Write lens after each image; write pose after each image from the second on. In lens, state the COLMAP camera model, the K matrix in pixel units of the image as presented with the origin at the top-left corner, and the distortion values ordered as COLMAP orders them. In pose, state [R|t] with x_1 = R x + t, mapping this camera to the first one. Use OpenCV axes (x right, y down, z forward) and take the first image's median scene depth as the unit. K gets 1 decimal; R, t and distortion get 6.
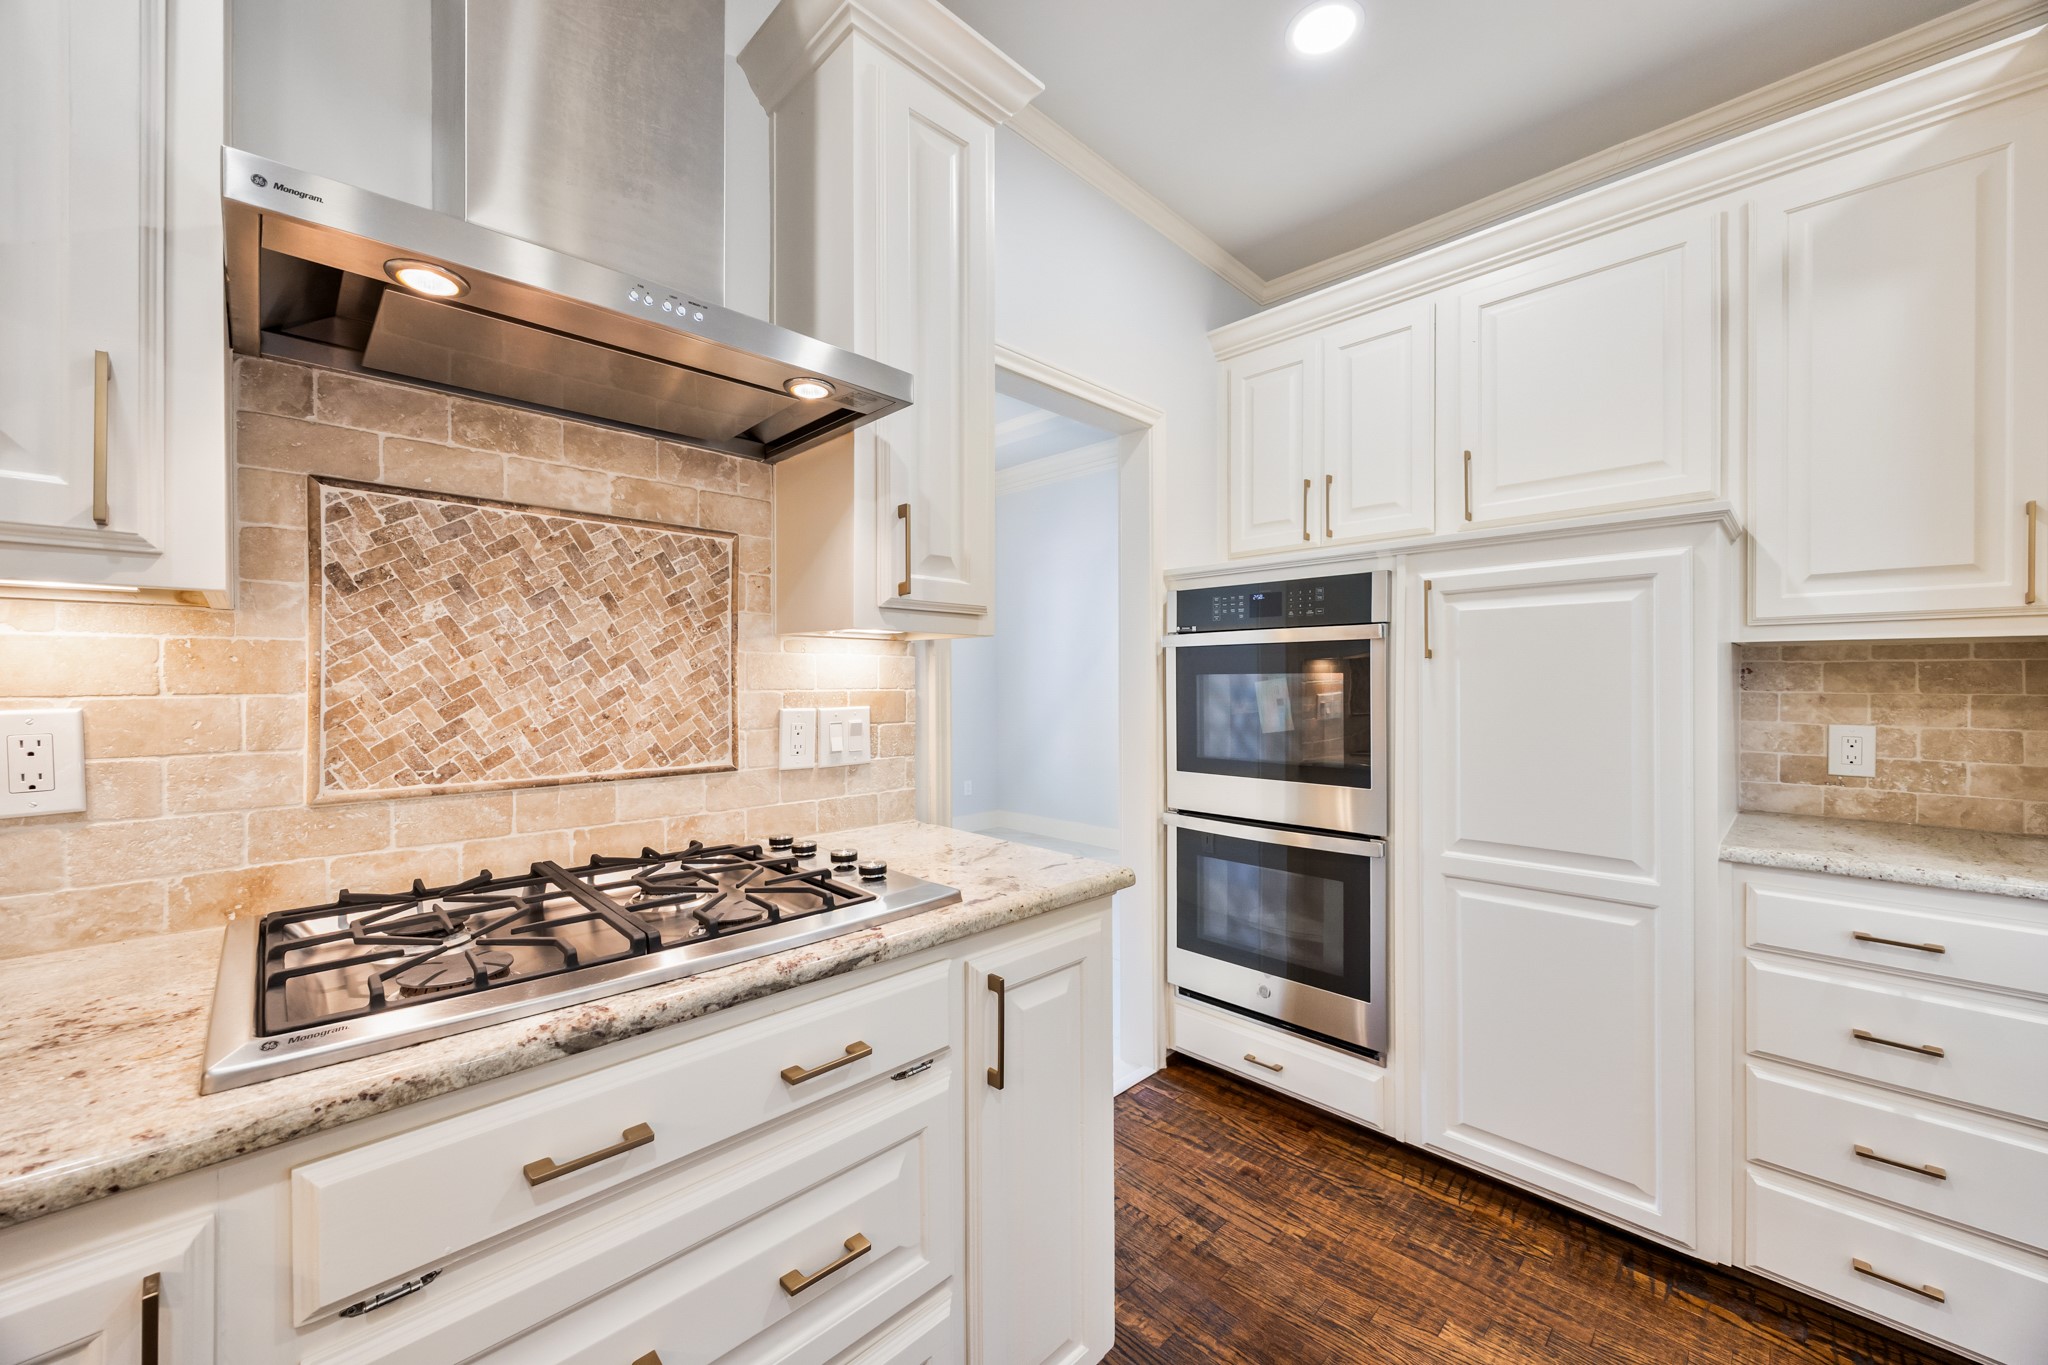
lens RADIAL K [[787.3, 0, 1009.2], [0, 787.3, 689.4], [0, 0, 1]] dist [-0.002293, 0.000280]
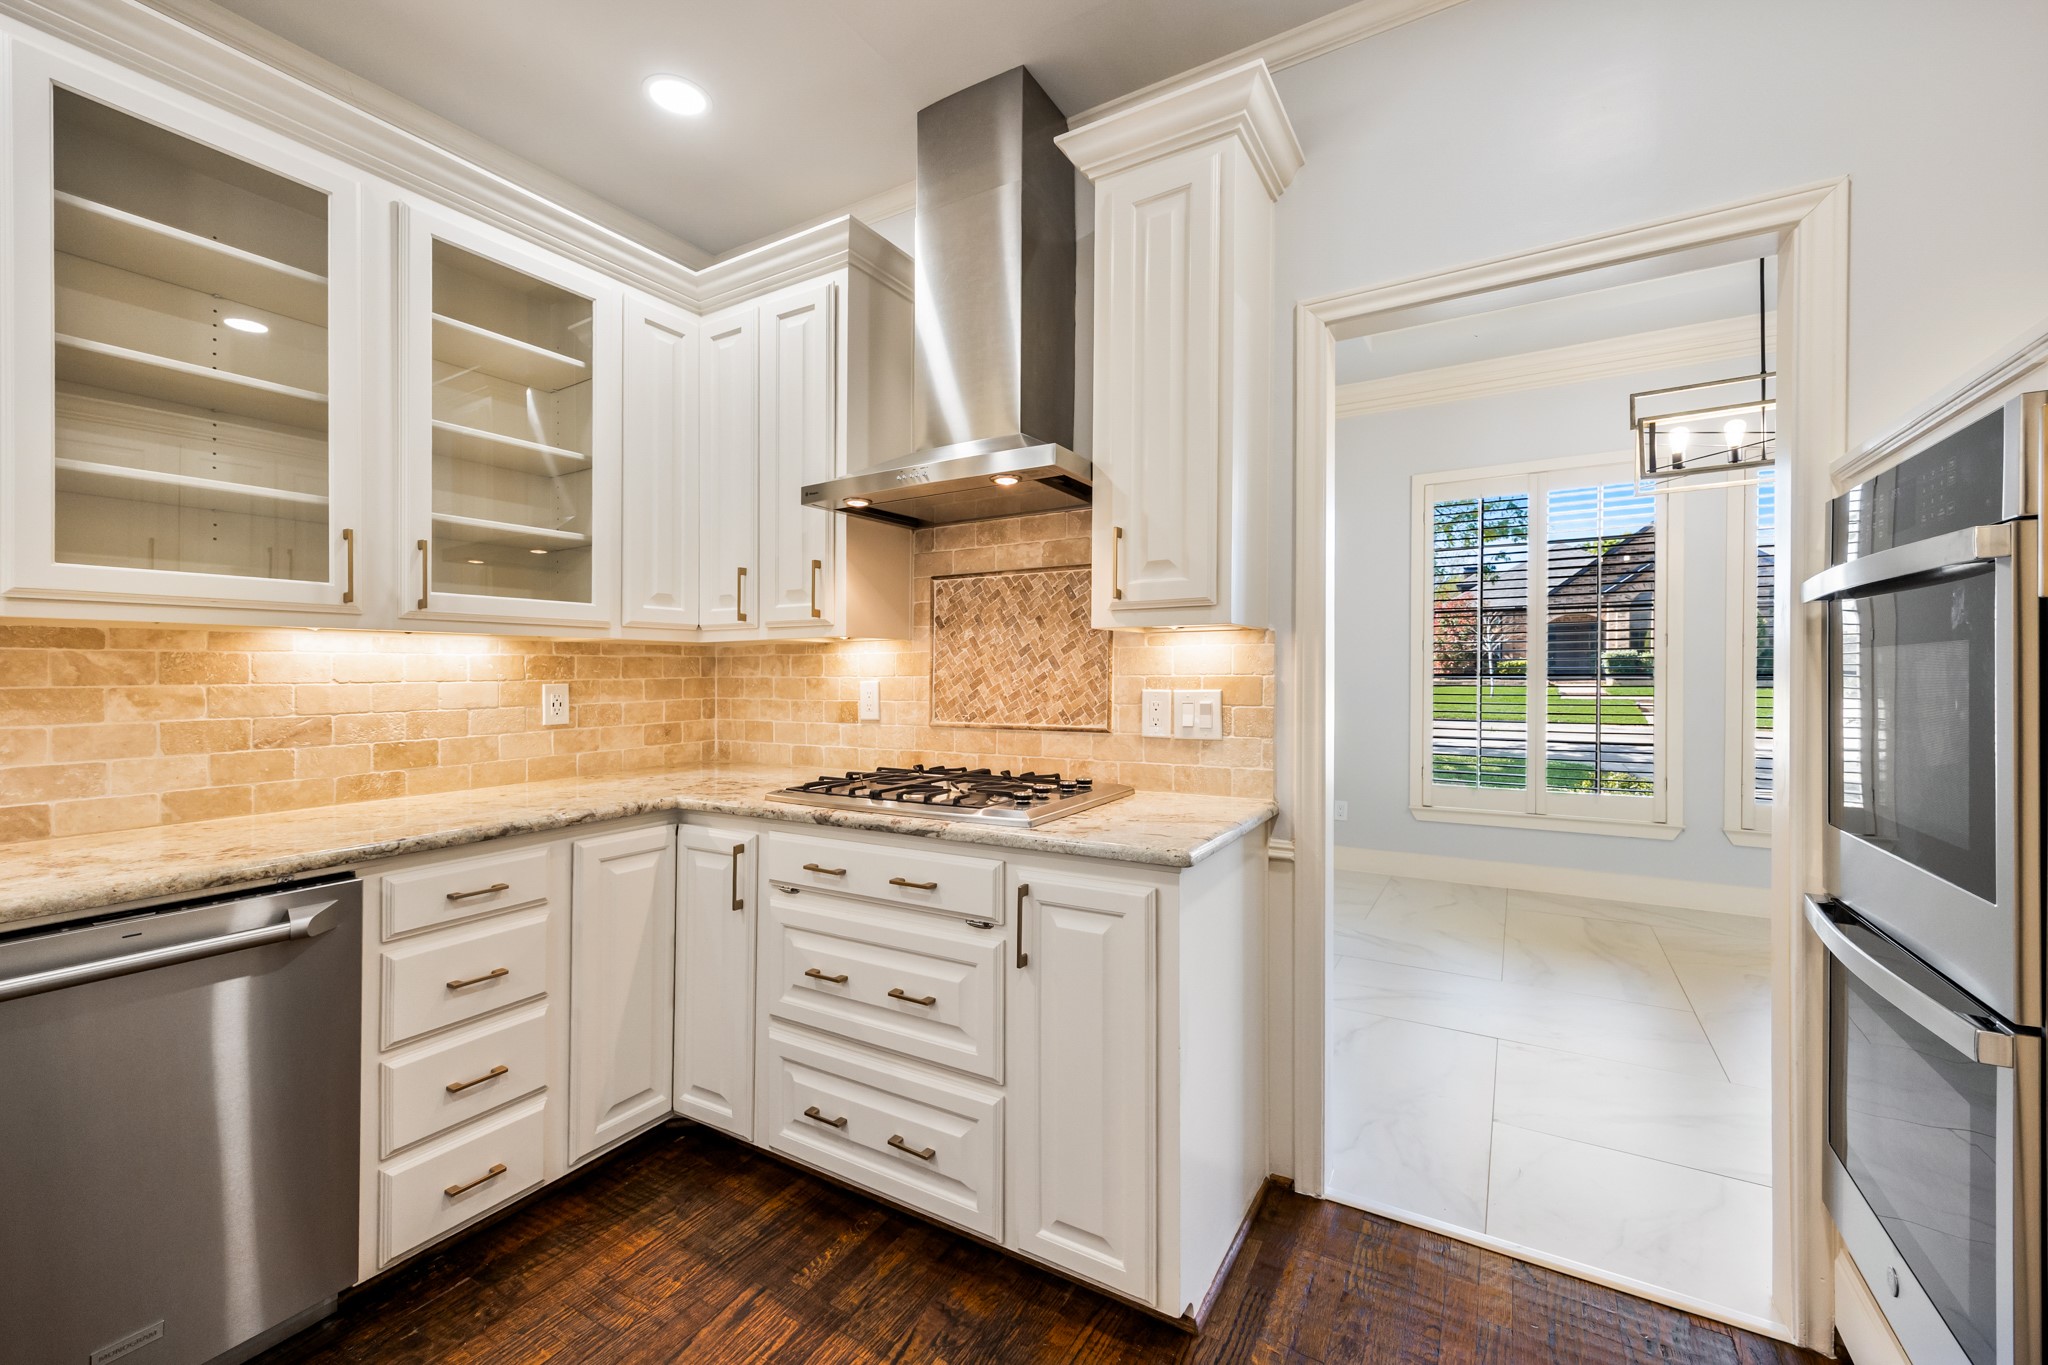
lens RADIAL K [[834.4, 0, 1024.9], [0, 834.4, 666.5], [0, 0, 1]] dist [0.007576, -0.000425]
pose [[0.258485, -0.008803, -0.965975, 1.222717], [-0.004154, 0.999939, -0.010224, 0.001632], [0.966006, 0.006656, 0.258432, 0.554476]]
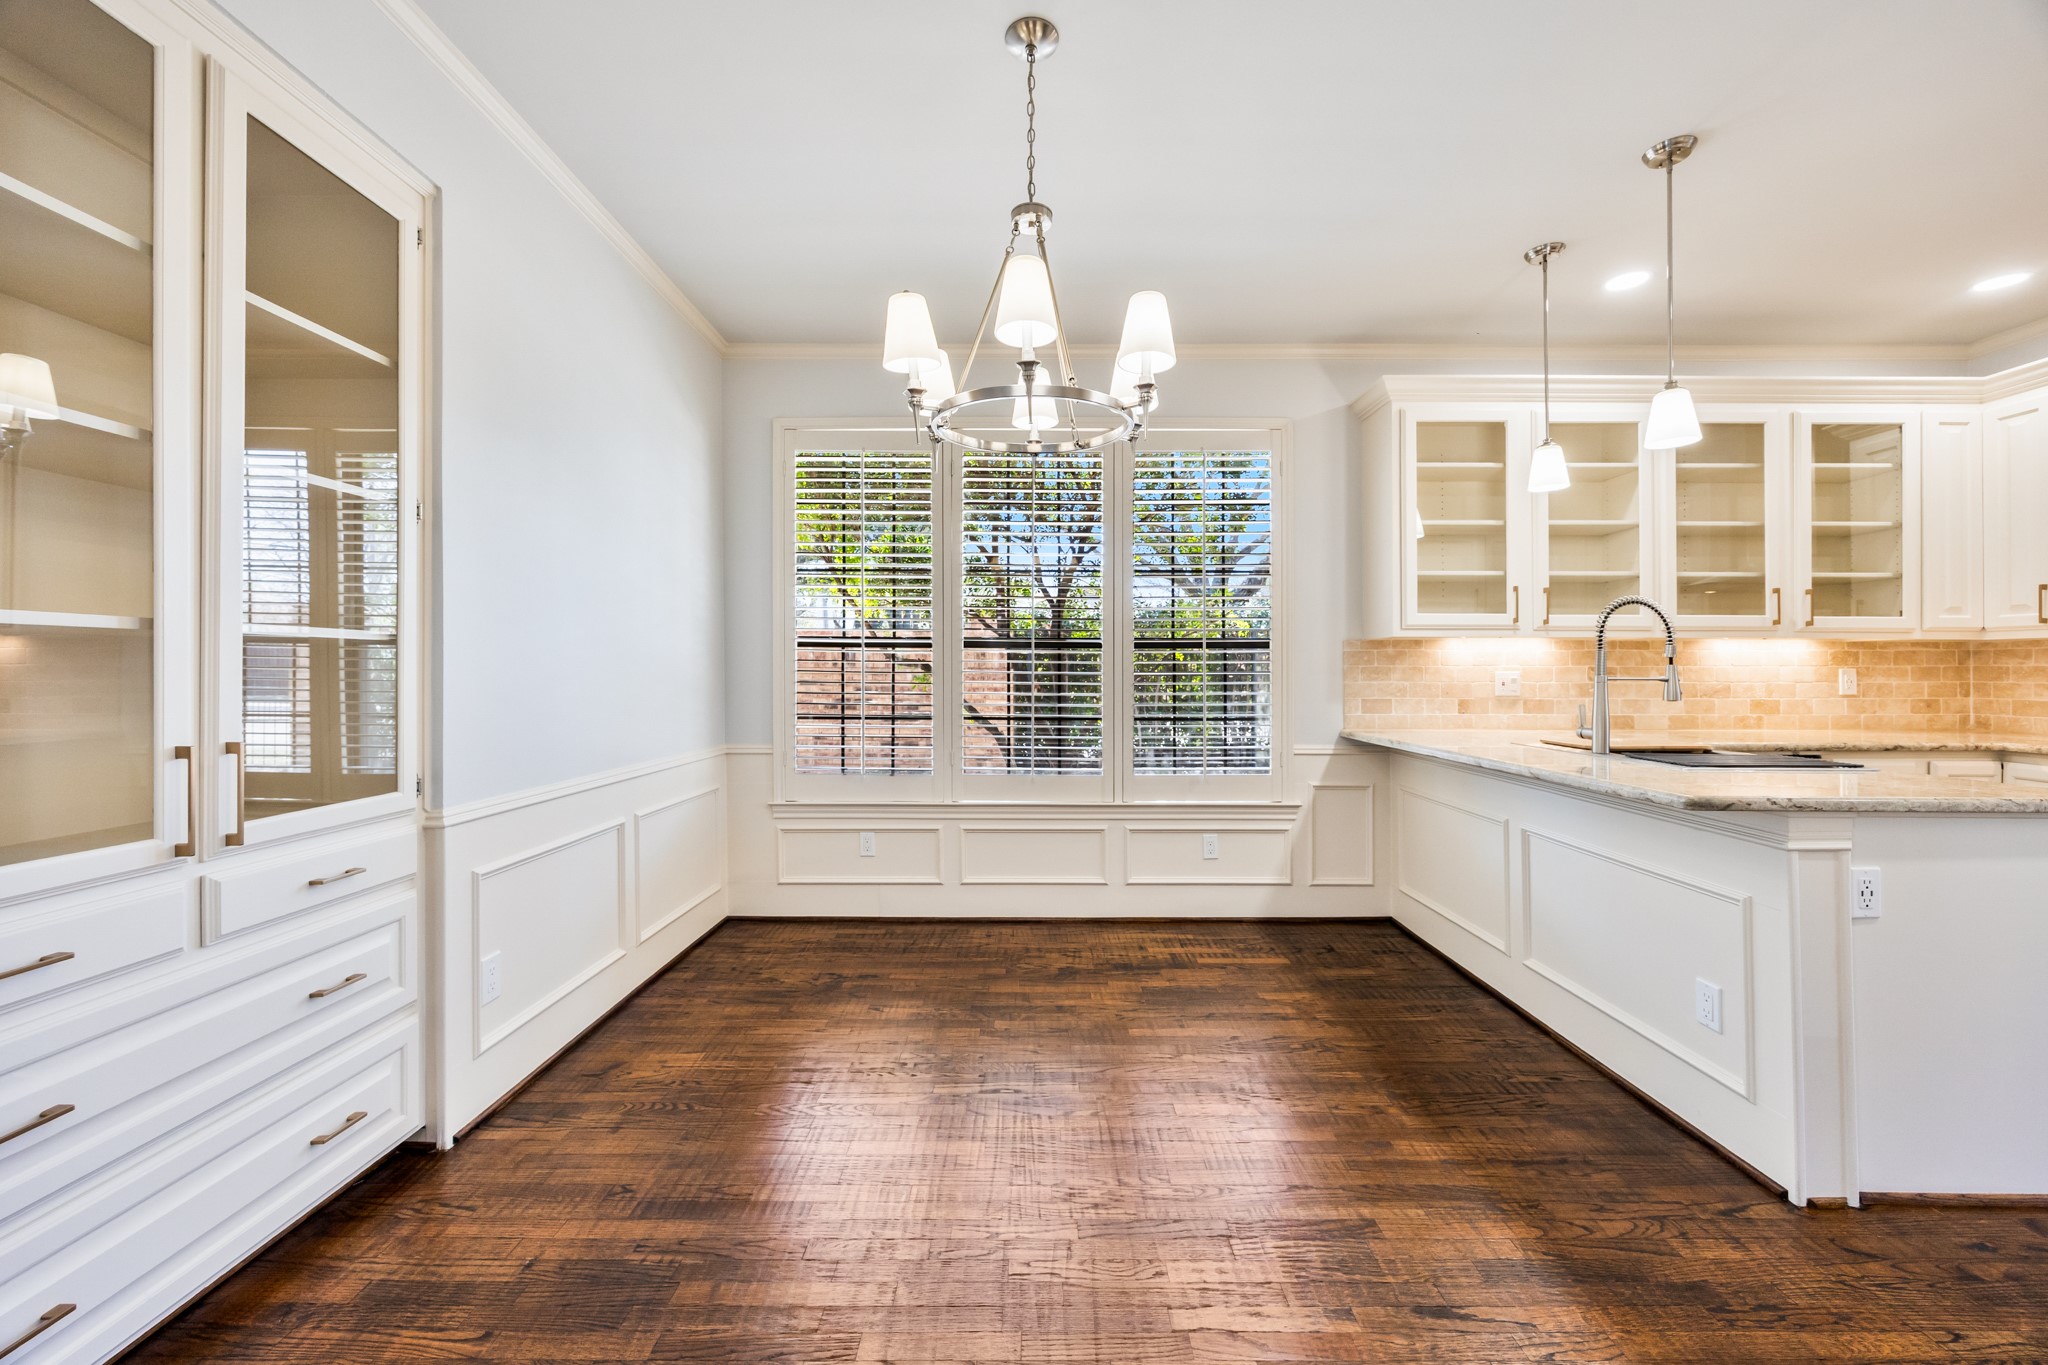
lens RADIAL K [[787.3, 0, 1023.2], [0, 787.3, 658.7], [0, 0, 1]] dist [-0.002293, 0.000280]
pose [[-0.703617, -0.009906, -0.710510, 3.220275], [-0.010928, 0.999935, -0.003119, 0.032521], [0.710495, 0.005570, -0.703680, -0.130525]]
